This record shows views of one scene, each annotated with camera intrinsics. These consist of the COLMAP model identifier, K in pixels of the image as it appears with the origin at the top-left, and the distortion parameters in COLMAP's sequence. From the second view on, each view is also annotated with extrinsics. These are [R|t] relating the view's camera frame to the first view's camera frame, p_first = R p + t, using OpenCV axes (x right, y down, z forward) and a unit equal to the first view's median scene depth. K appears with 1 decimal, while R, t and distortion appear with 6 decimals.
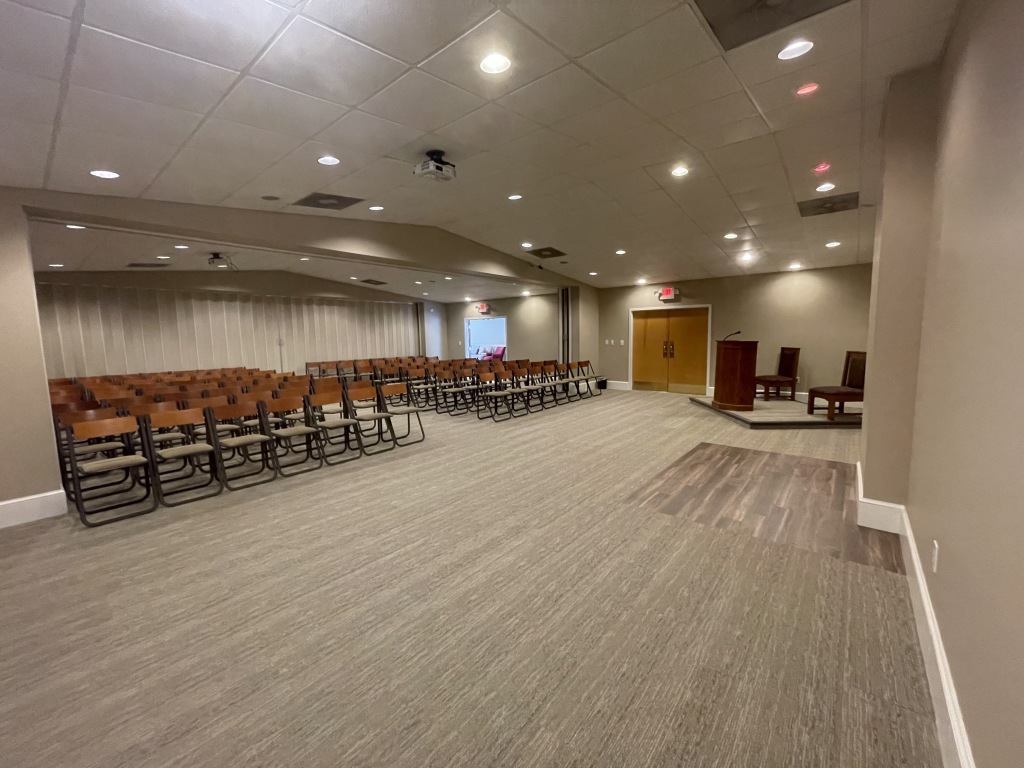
lens RADIAL K [[417.1, 0, 510.7], [0, 417.1, 379.2], [0, 0, 1]] dist [-0.000722, 0.000150]
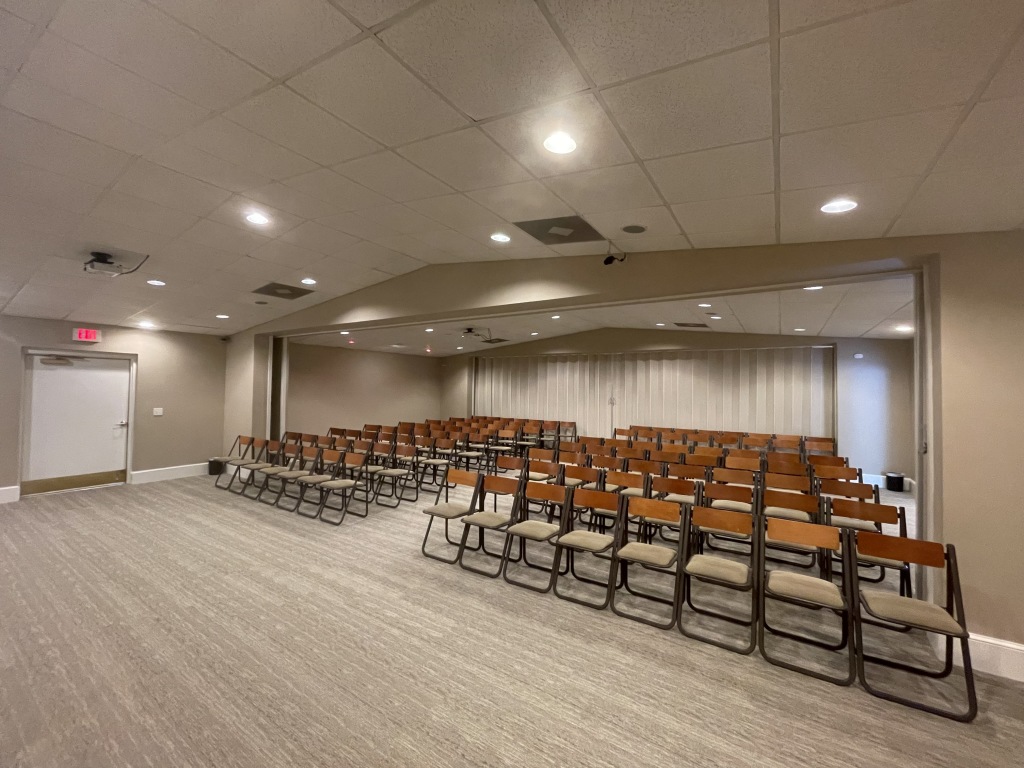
lens RADIAL K [[417.1, 0, 510.7], [0, 417.1, 379.2], [0, 0, 1]] dist [-0.000722, 0.000150]
pose [[0.125439, -0.004161, -0.992093, 0.279138], [-0.123060, 0.992203, -0.019721, -0.070945], [0.984440, 0.124560, 0.123949, 0.501706]]
